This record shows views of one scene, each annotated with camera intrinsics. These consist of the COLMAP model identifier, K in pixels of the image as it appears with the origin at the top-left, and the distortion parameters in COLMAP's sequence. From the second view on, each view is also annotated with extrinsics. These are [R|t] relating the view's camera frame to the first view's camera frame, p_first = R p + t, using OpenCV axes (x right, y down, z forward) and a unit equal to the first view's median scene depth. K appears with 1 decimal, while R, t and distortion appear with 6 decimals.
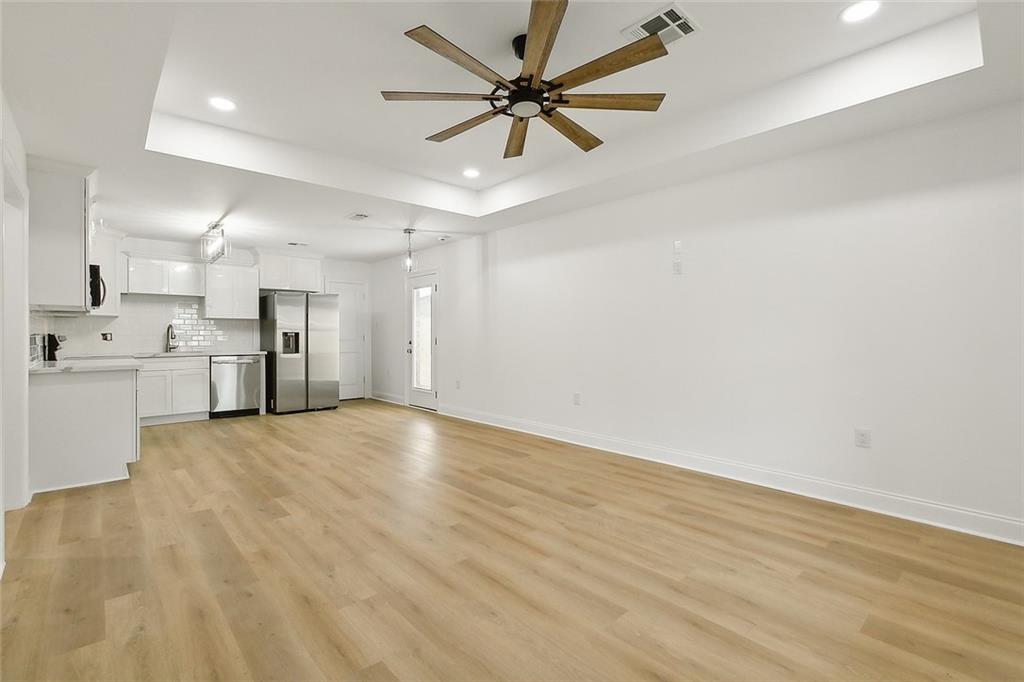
lens RADIAL K [[459.5, 0, 513.2], [0, 459.5, 333.9], [0, 0, 1]] dist [-0.007397, 0.004413]
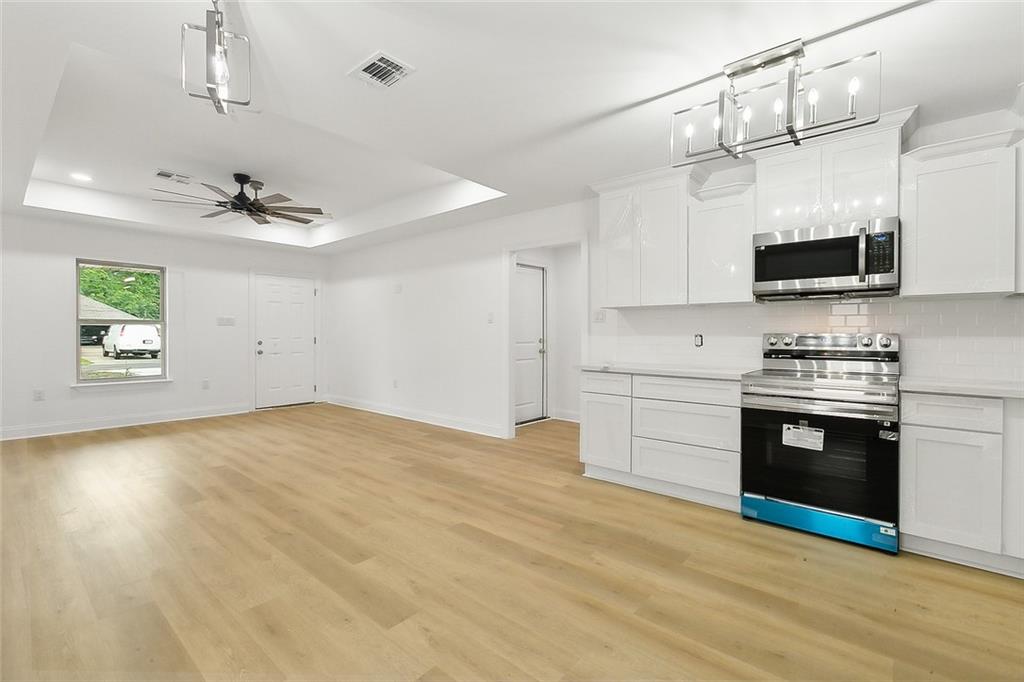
lens RADIAL K [[459.5, 0, 511.8], [0, 459.5, 335.9], [0, 0, 1]] dist [-0.007397, 0.004413]
pose [[-0.993441, -0.002623, -0.114317, -0.688564], [-0.003256, 0.999980, 0.005349, -0.001187], [0.114300, 0.005686, -0.993430, 2.429363]]
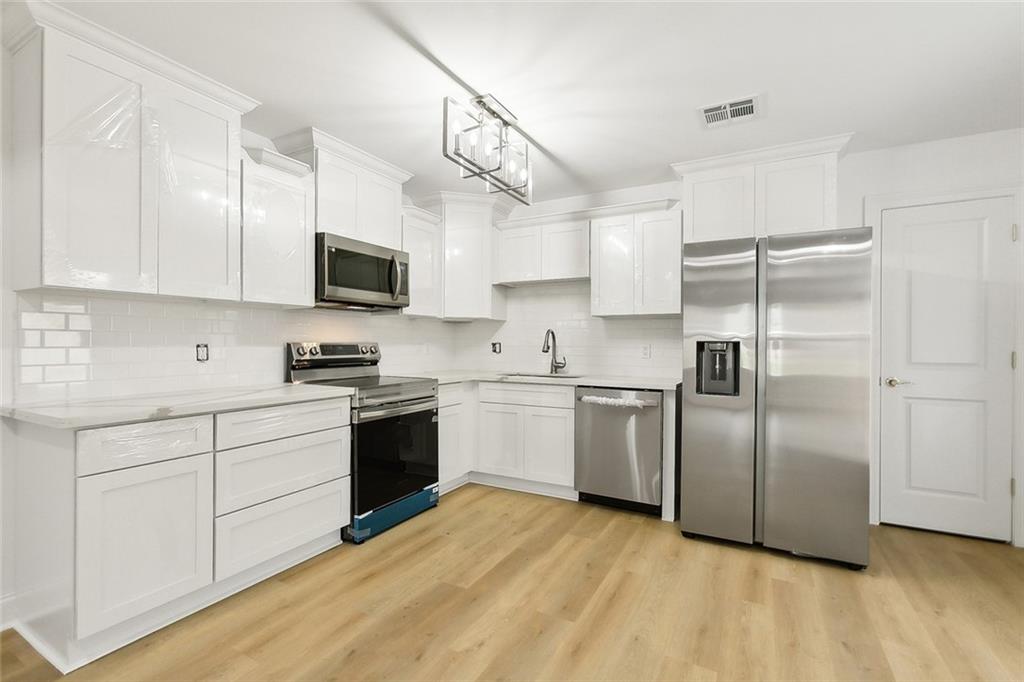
lens RADIAL K [[459.5, 0, 513.1], [0, 459.5, 347.0], [0, 0, 1]] dist [-0.007397, 0.004413]
pose [[0.318092, 0.010111, -0.948006, -0.357791], [-0.004238, 0.999948, 0.009243, -0.004151], [0.948050, 0.001078, 0.318119, 1.546130]]
